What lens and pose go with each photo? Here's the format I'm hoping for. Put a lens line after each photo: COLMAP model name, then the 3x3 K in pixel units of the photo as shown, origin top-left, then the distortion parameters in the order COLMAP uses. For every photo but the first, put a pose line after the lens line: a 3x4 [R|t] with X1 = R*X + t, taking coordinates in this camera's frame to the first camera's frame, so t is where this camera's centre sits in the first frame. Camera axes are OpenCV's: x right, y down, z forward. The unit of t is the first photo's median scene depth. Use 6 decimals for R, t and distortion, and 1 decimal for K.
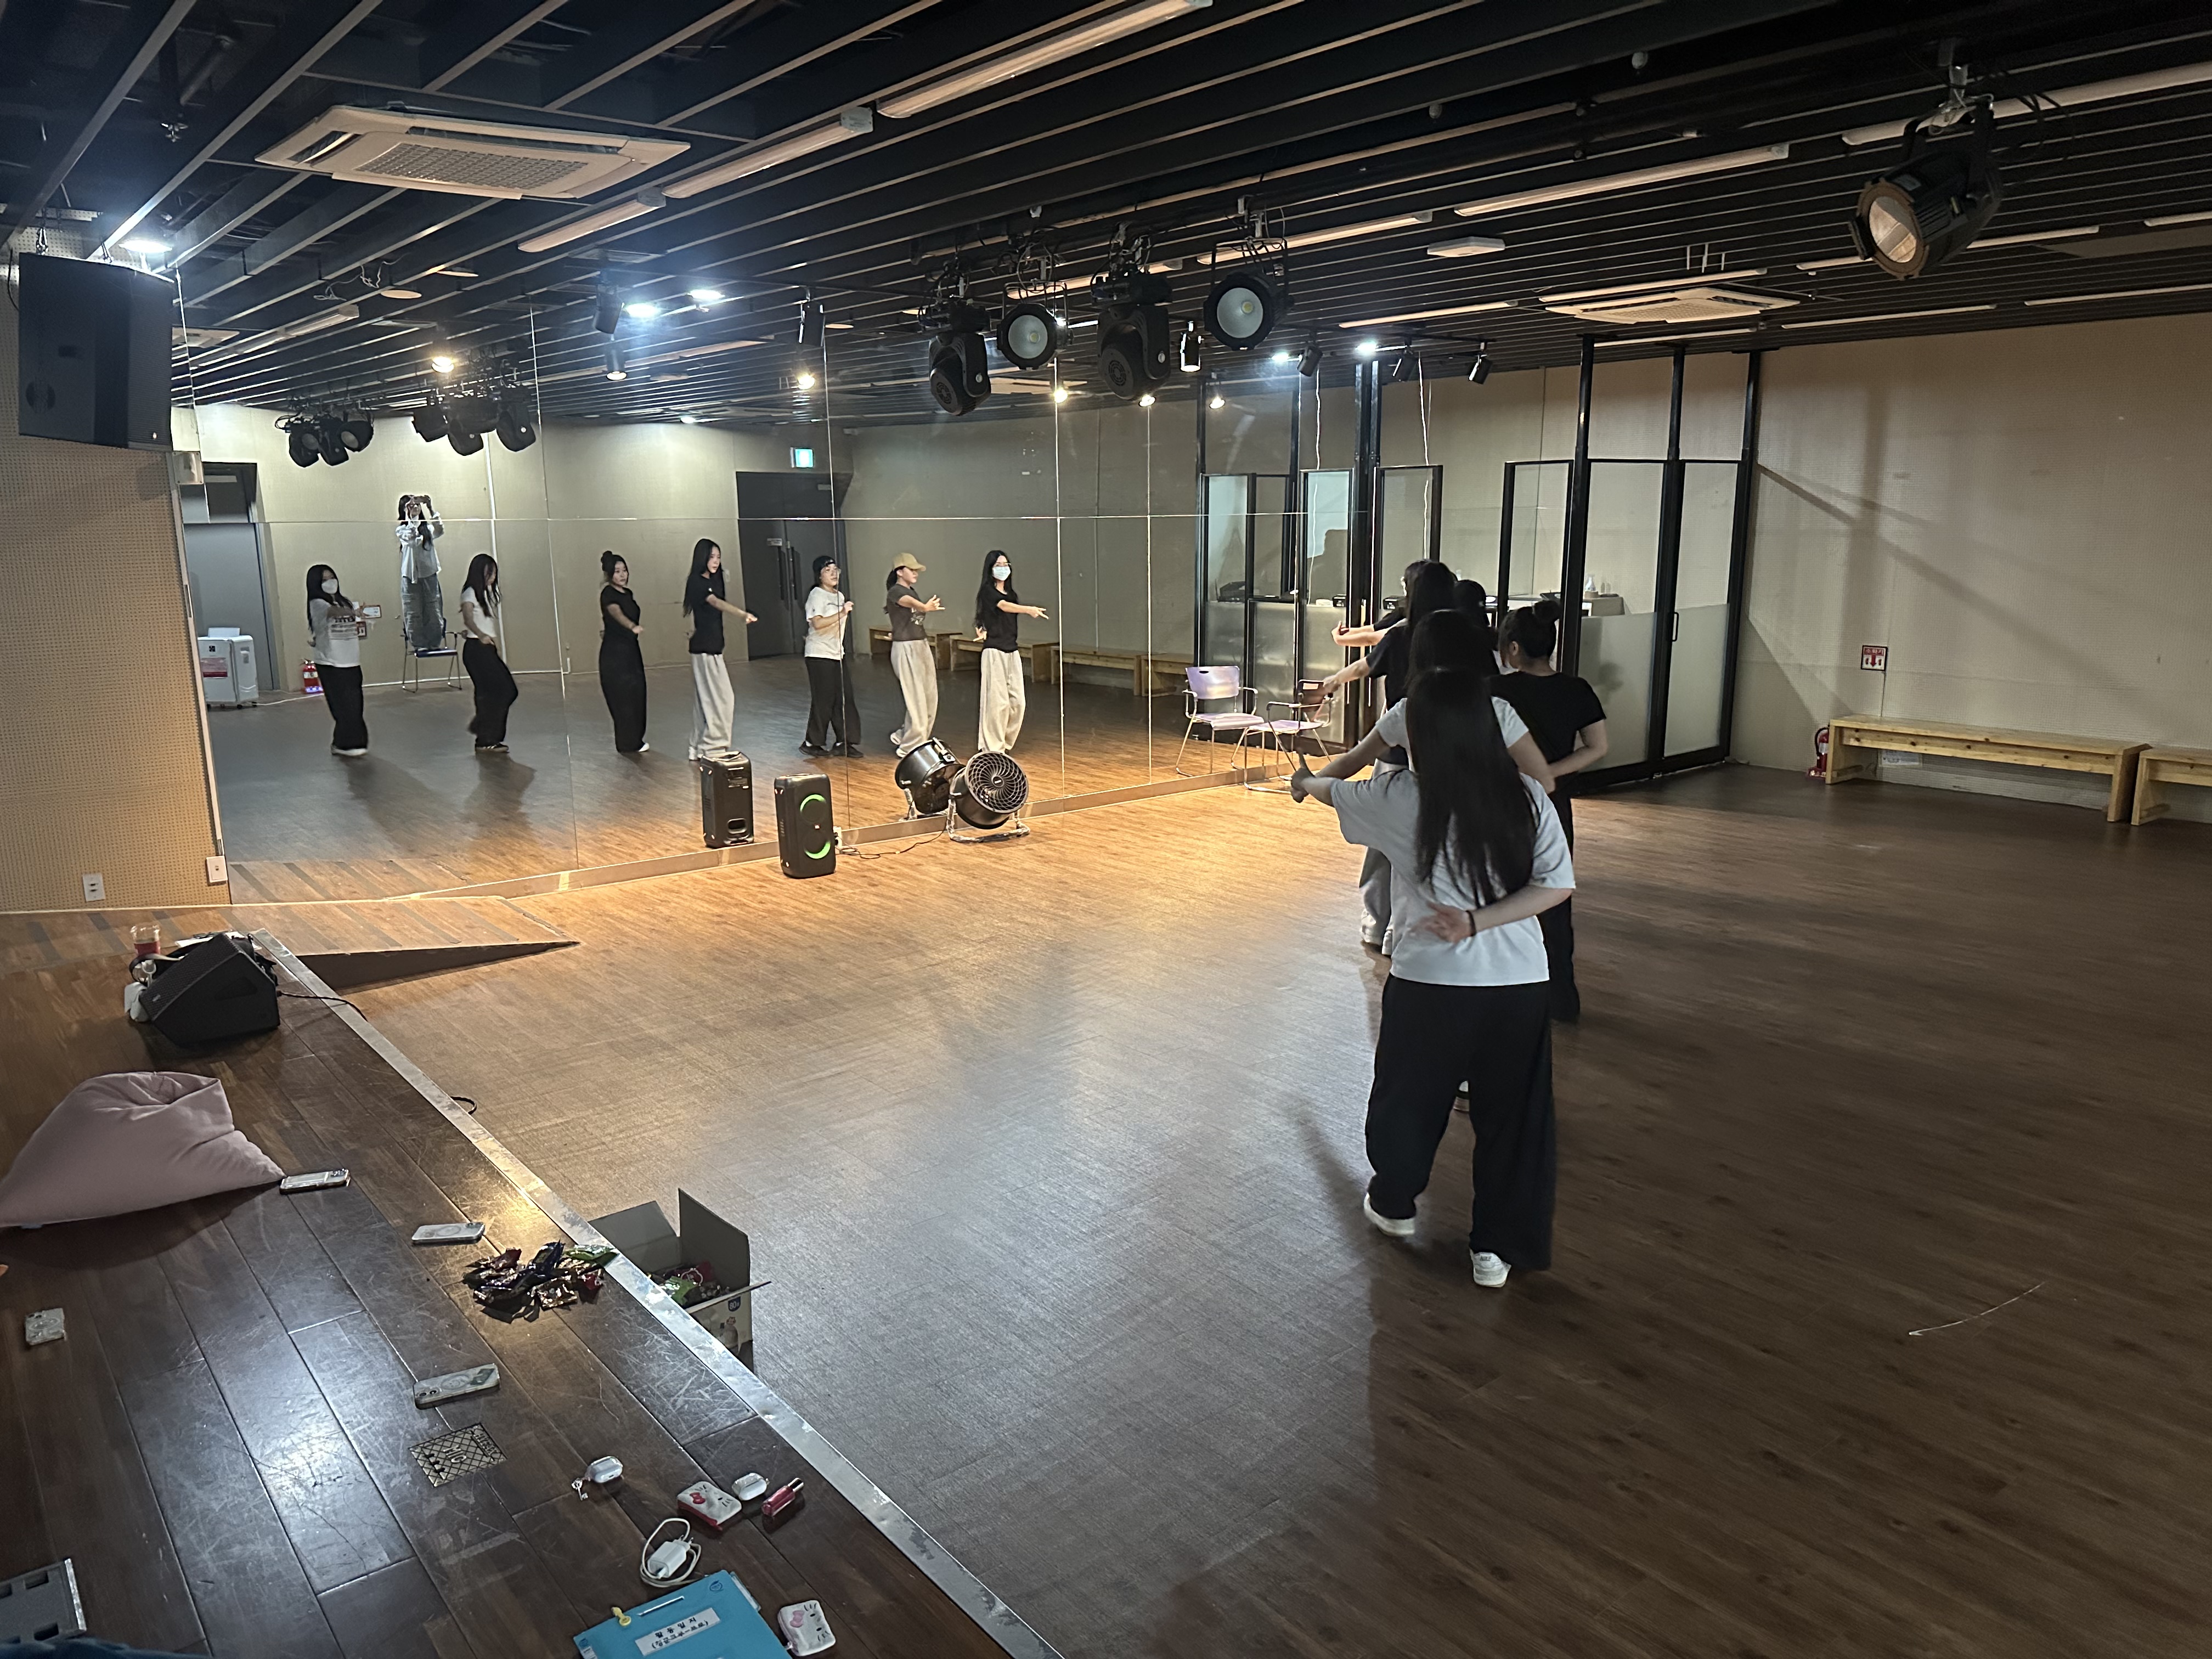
lens RADIAL K [[1560.6, 0, 1123.7], [0, 1560.6, 850.0], [0, 0, 1]] dist [0.066603, -0.083264]
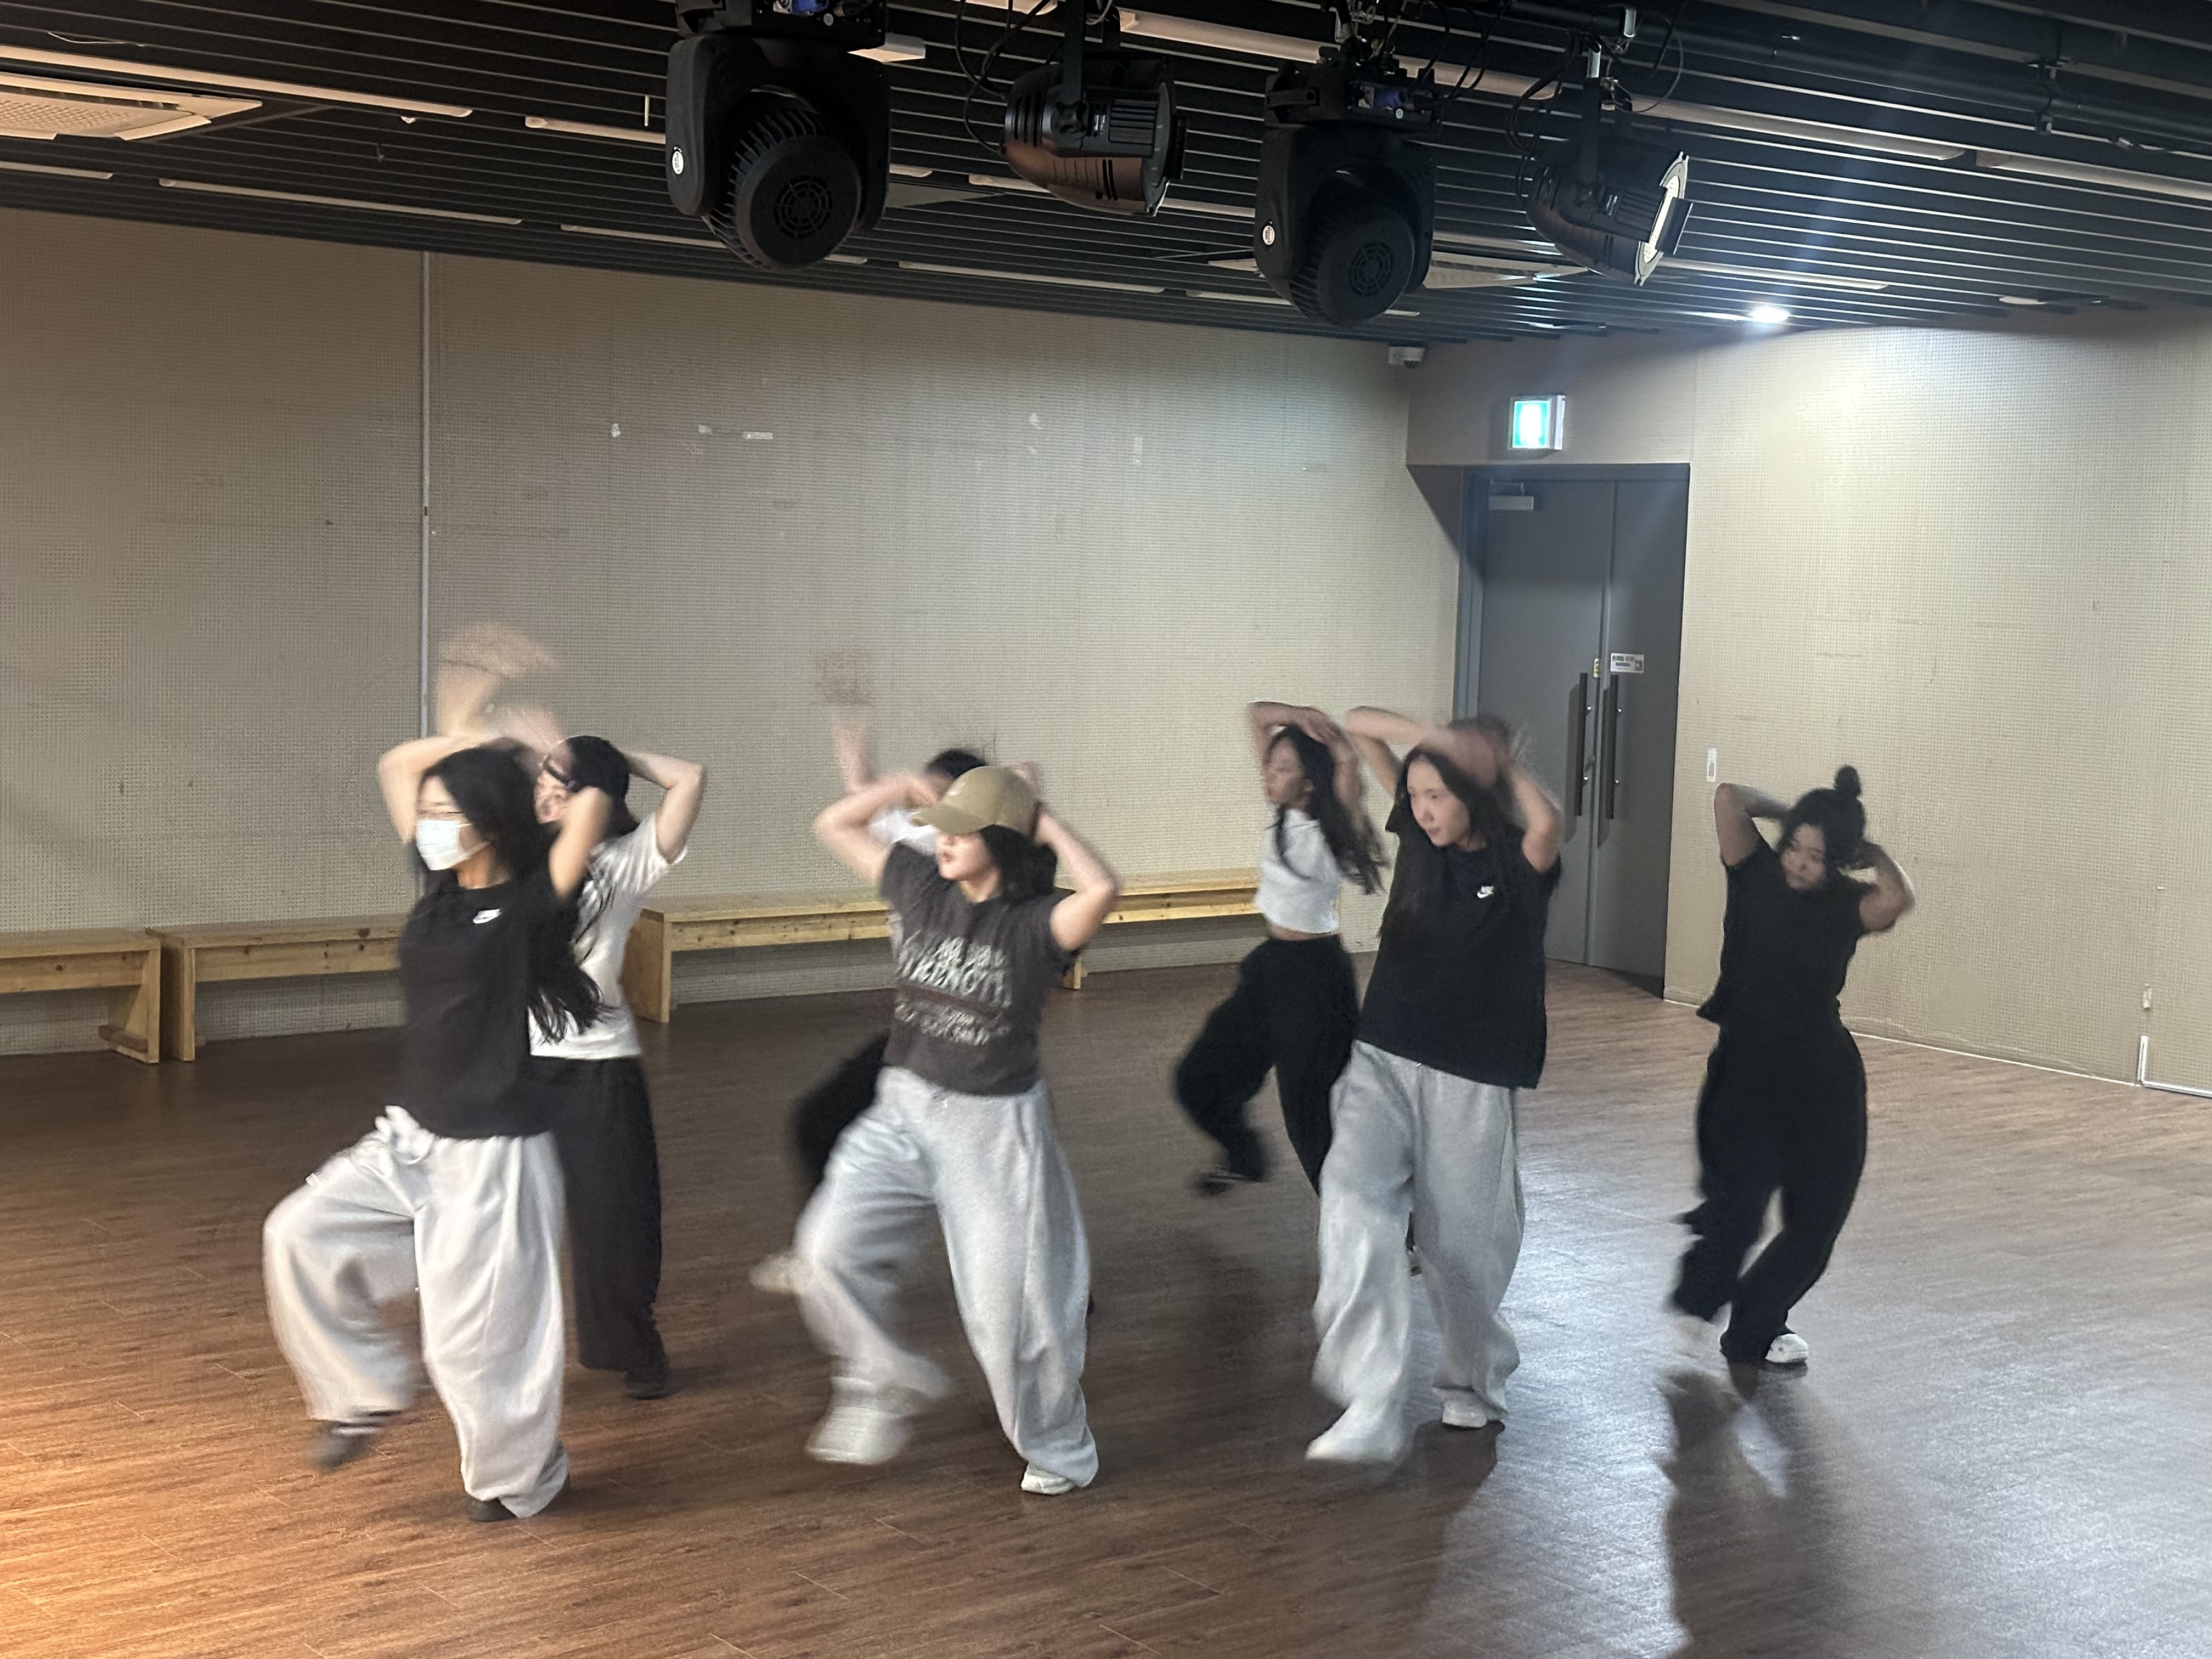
lens RADIAL K [[3138.3, 0, 1107.1], [0, 3138.3, 827.2], [0, 0, 1]] dist [0.077706, 0.000000]
pose [[0.002205, -0.080277, 0.996770, -0.533230], [0.180664, 0.980402, 0.078559, -0.132573], [-0.983542, 0.179908, 0.016665, 0.624264]]
